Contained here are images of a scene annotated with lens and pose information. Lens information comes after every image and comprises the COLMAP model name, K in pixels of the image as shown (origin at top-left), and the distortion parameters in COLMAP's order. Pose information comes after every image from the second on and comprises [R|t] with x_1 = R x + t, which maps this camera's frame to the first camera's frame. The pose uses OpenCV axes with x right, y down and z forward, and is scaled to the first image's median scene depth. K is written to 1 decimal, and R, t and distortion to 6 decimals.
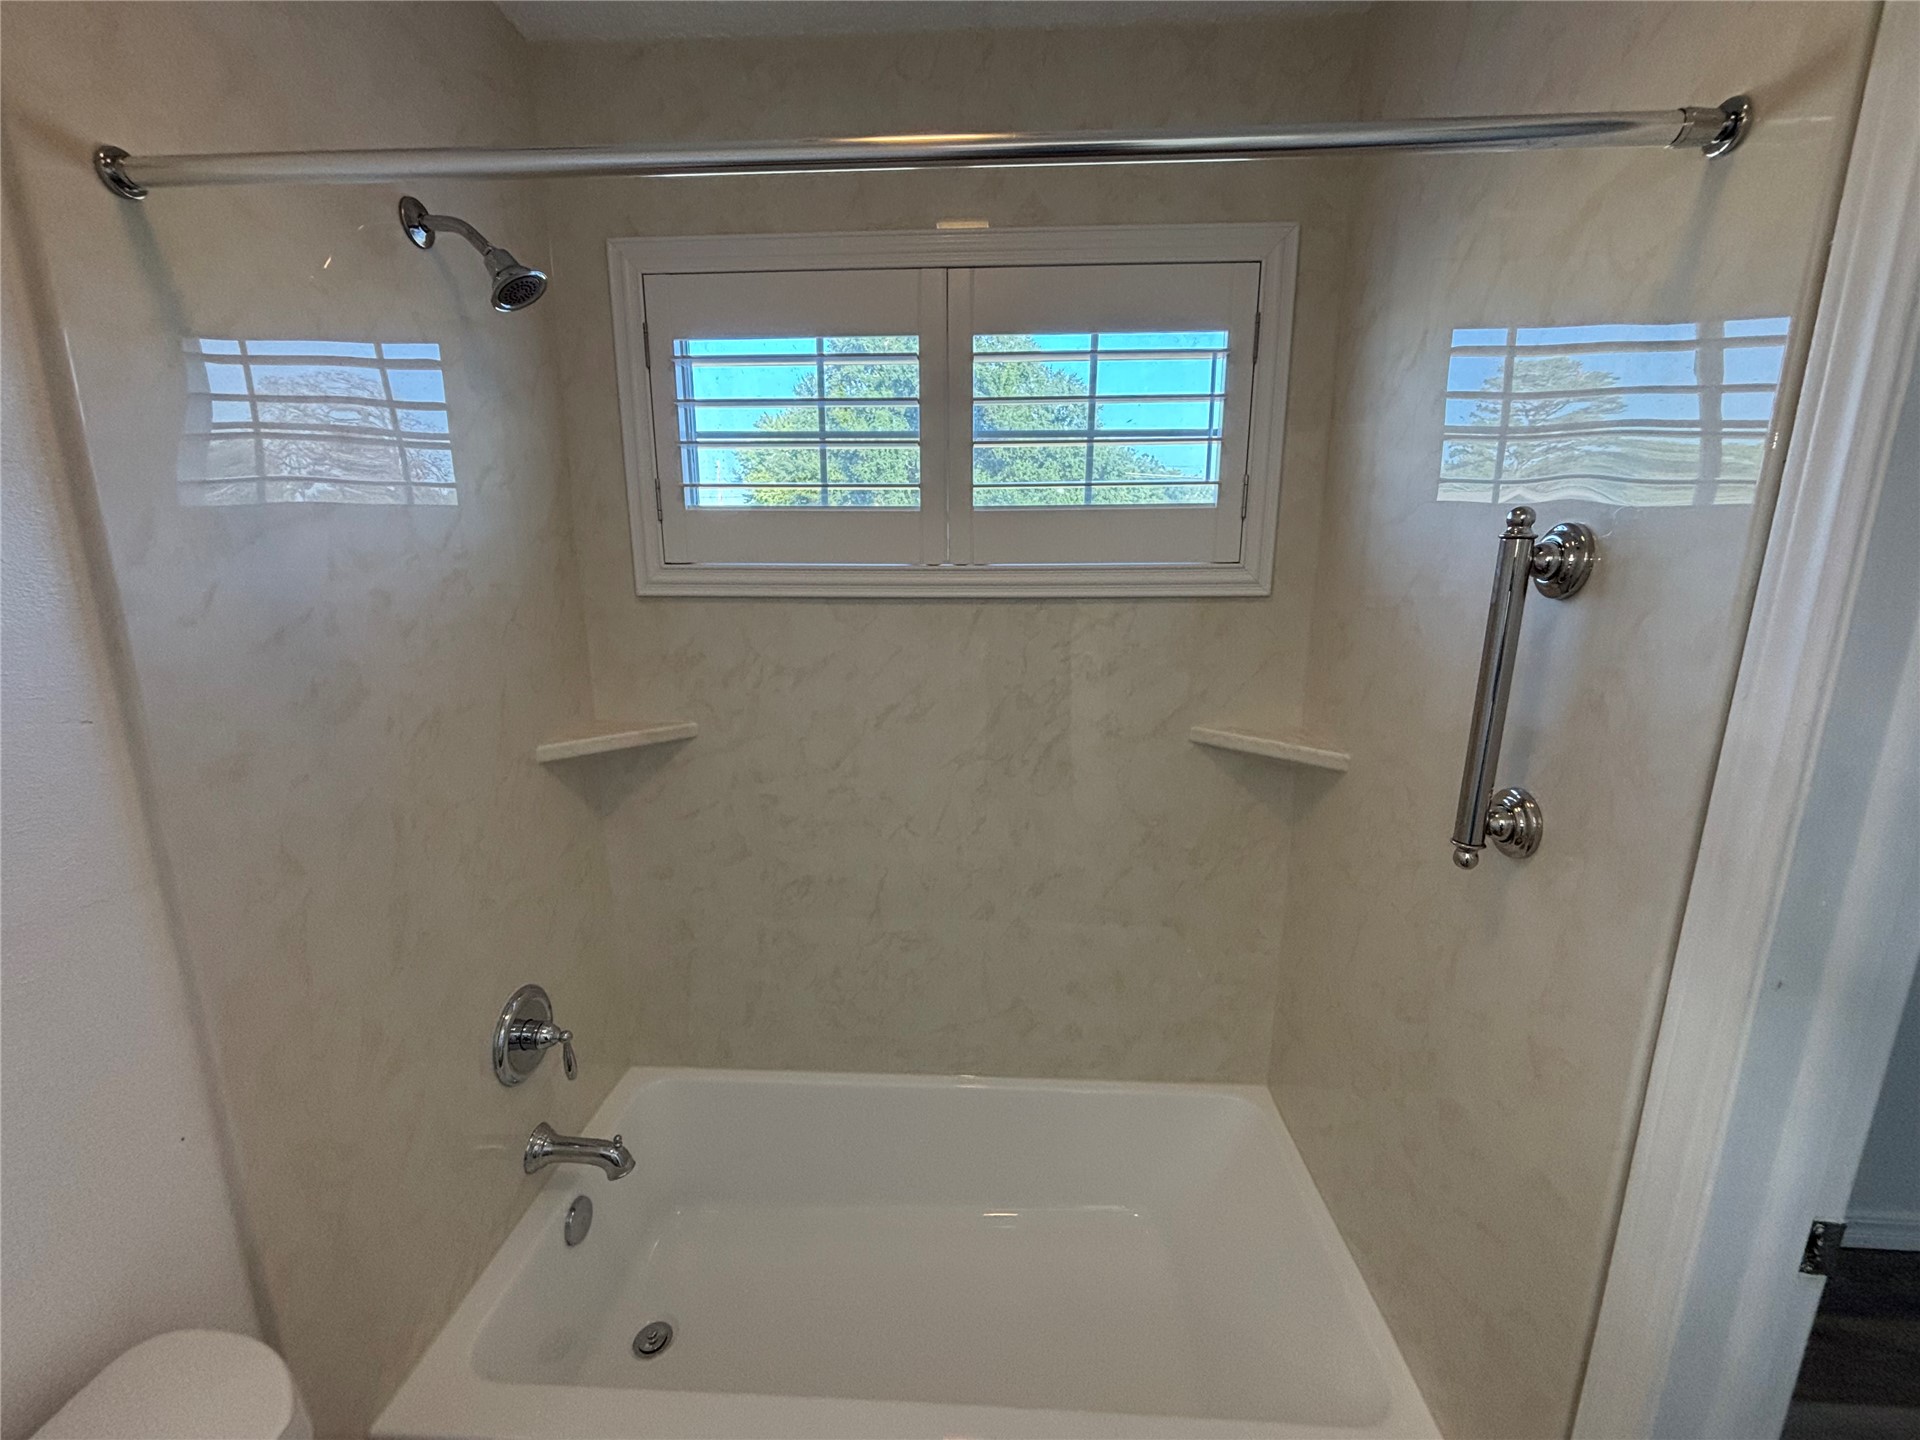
lens RADIAL K [[773.4, 0, 948.8], [0, 773.4, 718.1], [0, 0, 1]] dist [0.003014, 0.001579]
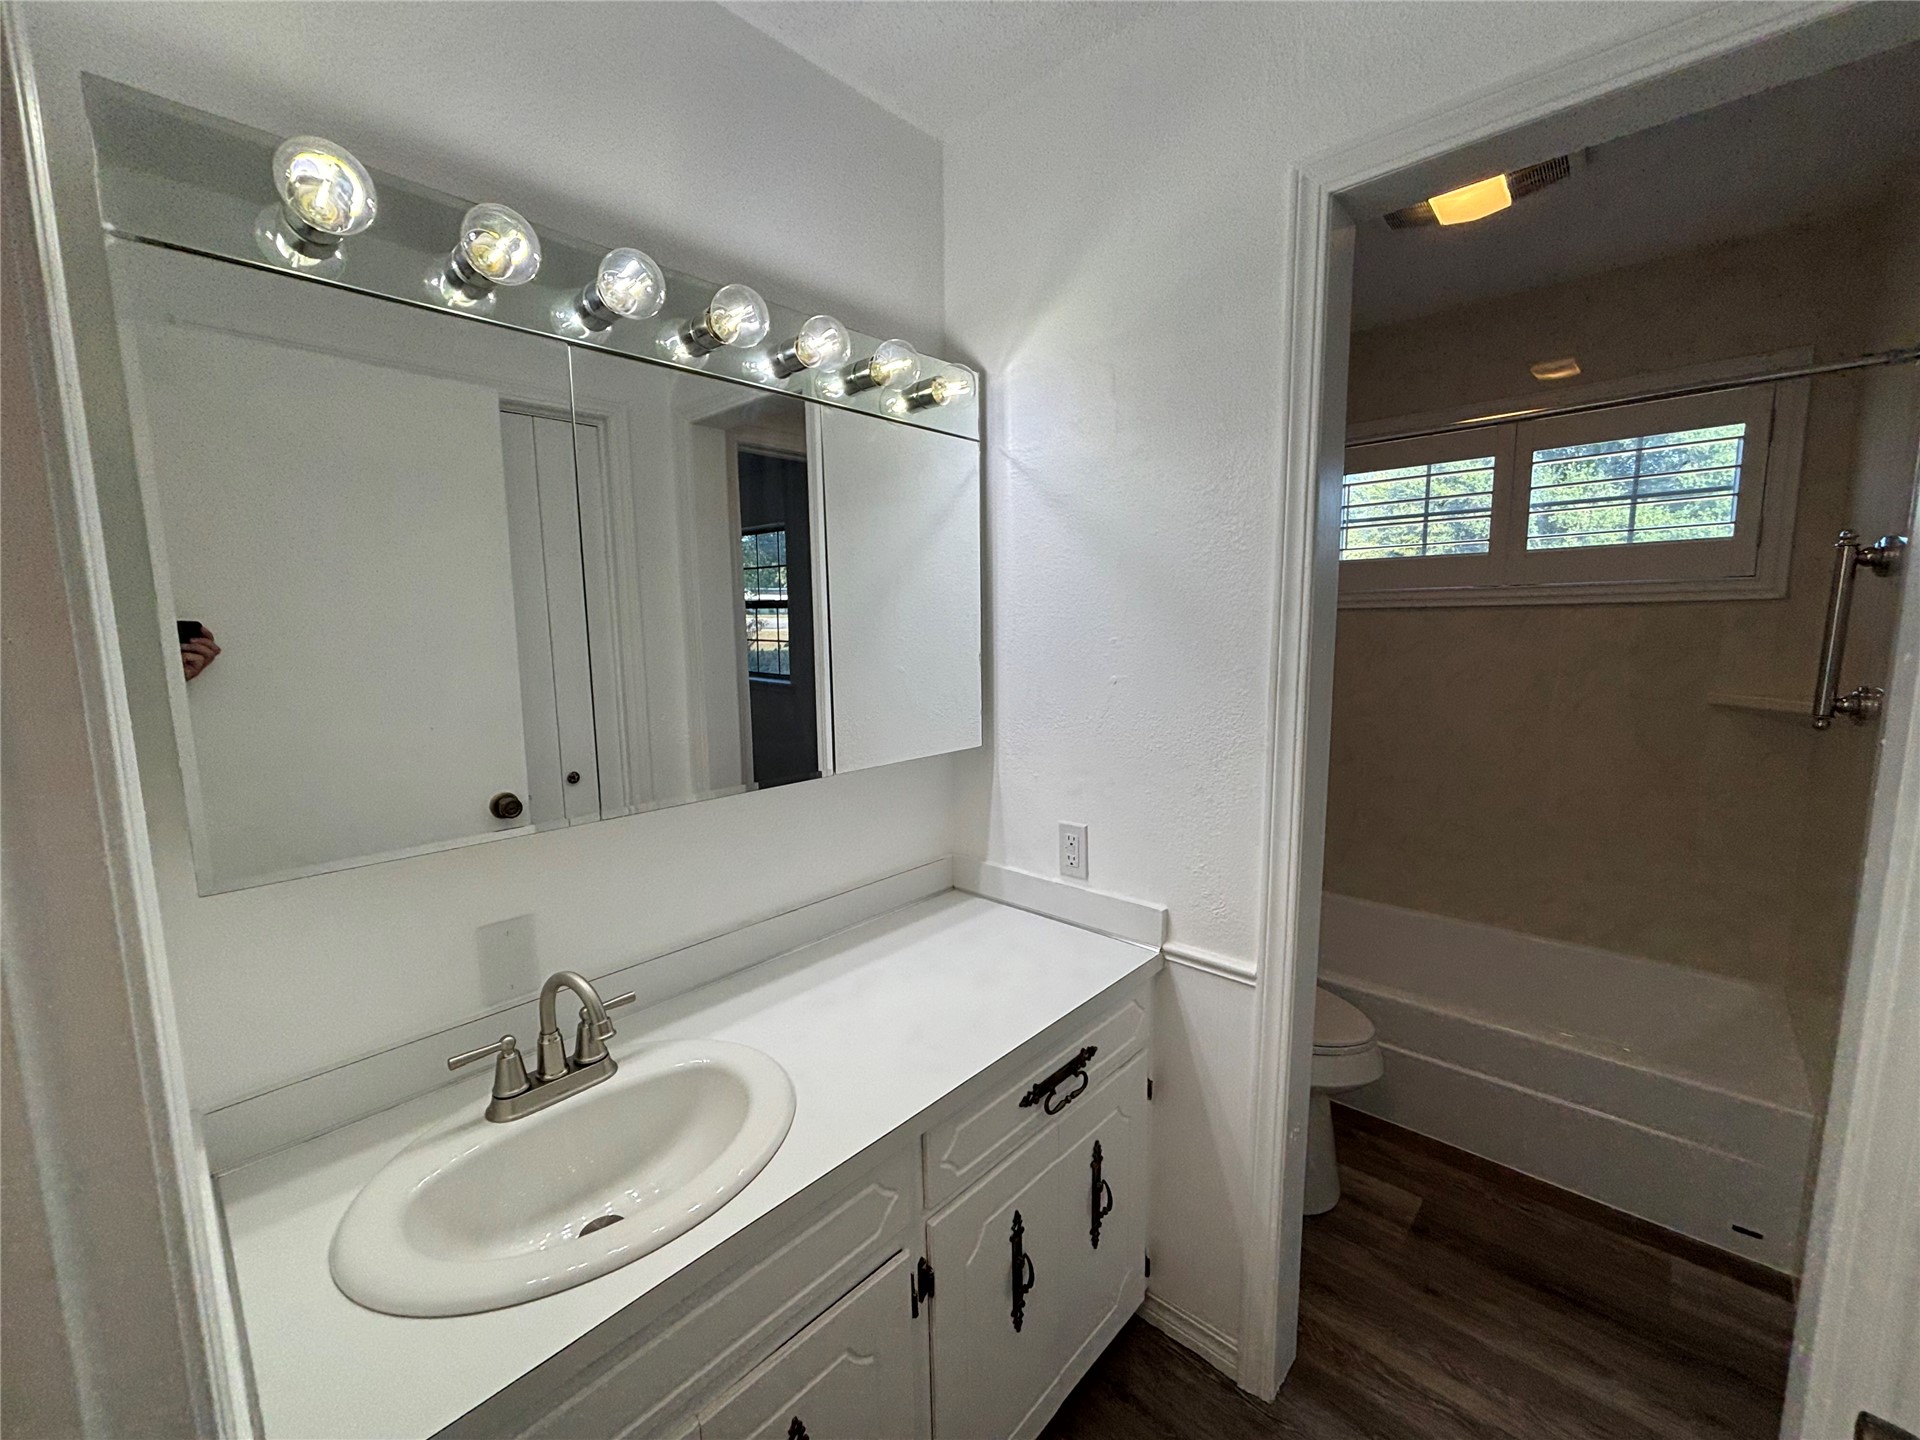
lens RADIAL K [[773.4, 0, 952.7], [0, 773.4, 724.1], [0, 0, 1]] dist [0.003014, 0.001579]
pose [[0.771048, 0.076460, -0.632170, 0.165152], [-0.123721, 0.991835, -0.030939, 0.305435], [0.624642, 0.102069, 0.774212, -1.035729]]
